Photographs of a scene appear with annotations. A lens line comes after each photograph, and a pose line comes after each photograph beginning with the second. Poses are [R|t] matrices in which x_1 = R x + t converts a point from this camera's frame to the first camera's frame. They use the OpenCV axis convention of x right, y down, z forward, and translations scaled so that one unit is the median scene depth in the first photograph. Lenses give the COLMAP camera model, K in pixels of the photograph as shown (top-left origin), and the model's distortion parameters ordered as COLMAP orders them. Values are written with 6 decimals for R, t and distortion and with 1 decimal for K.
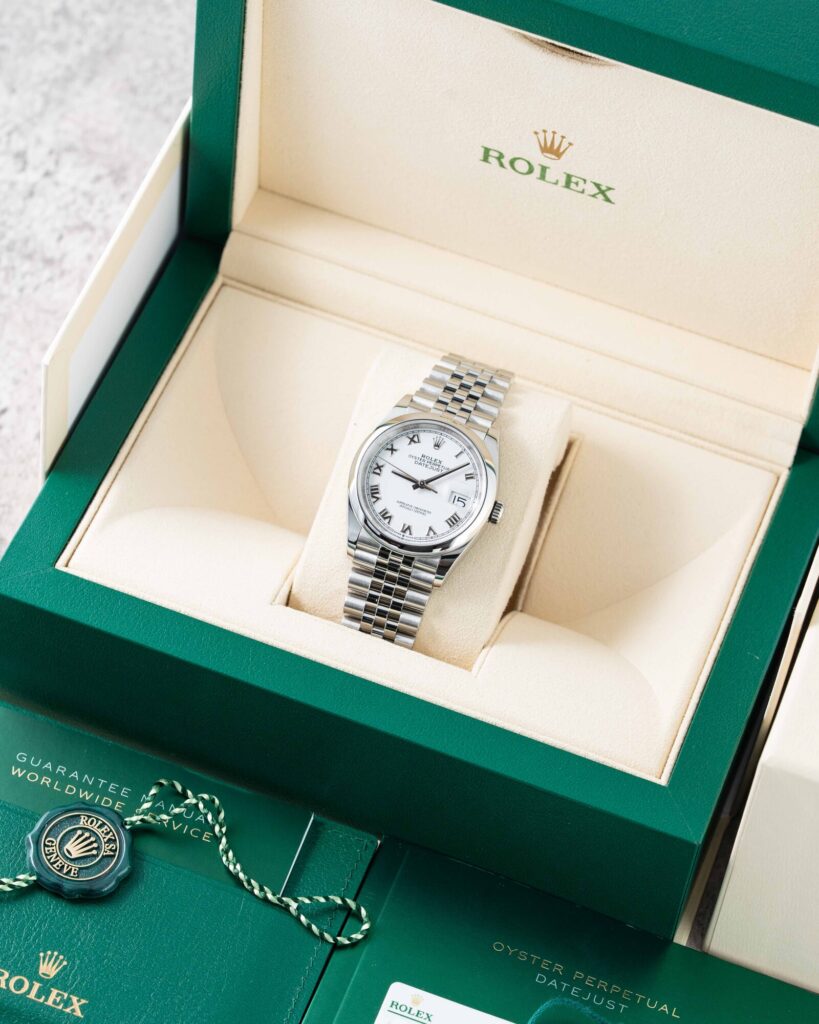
lens RADIAL K [[3540.6, 0, 409.5], [0, 3540.6, 512.0], [0, 0, 1]] dist [-0.130723, -0.128238]
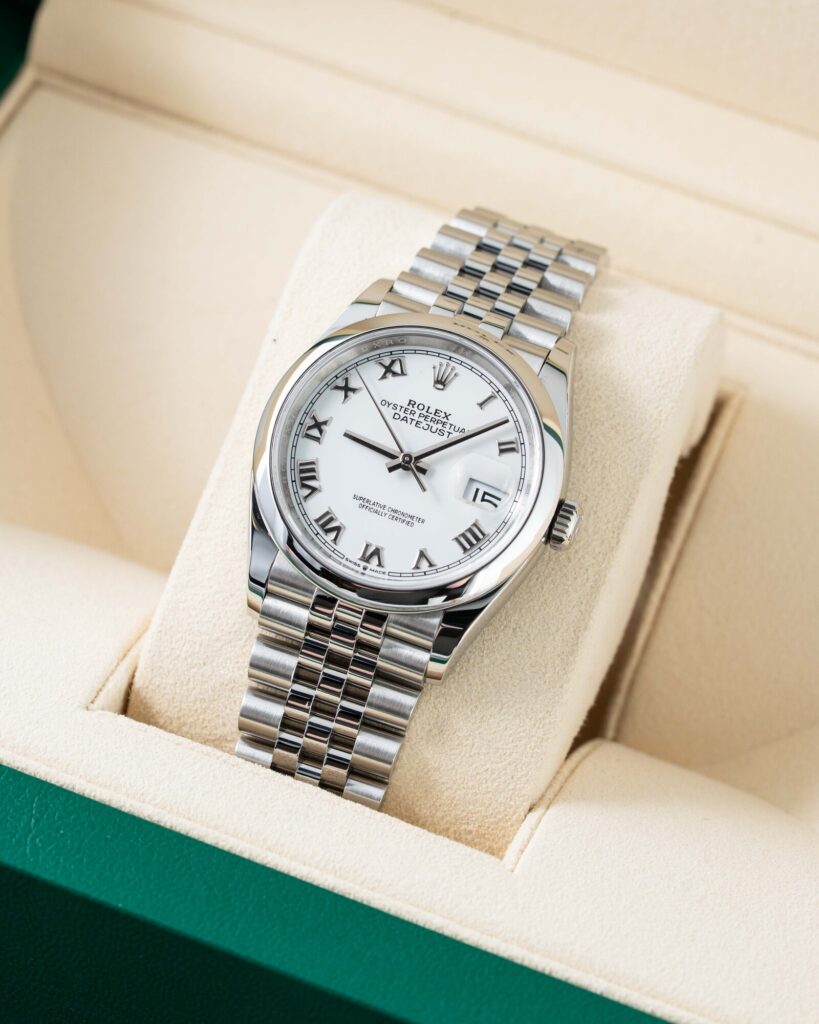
lens RADIAL K [[3540.6, 0, 409.5], [0, 3540.6, 512.0], [0, 0, 1]] dist [-0.130723, -0.128238]
pose [[0.999081, 0.018674, -0.038587, 0.022271], [-0.021241, 0.997513, -0.067209, 0.030748], [0.037236, 0.067967, 0.996992, 0.524390]]
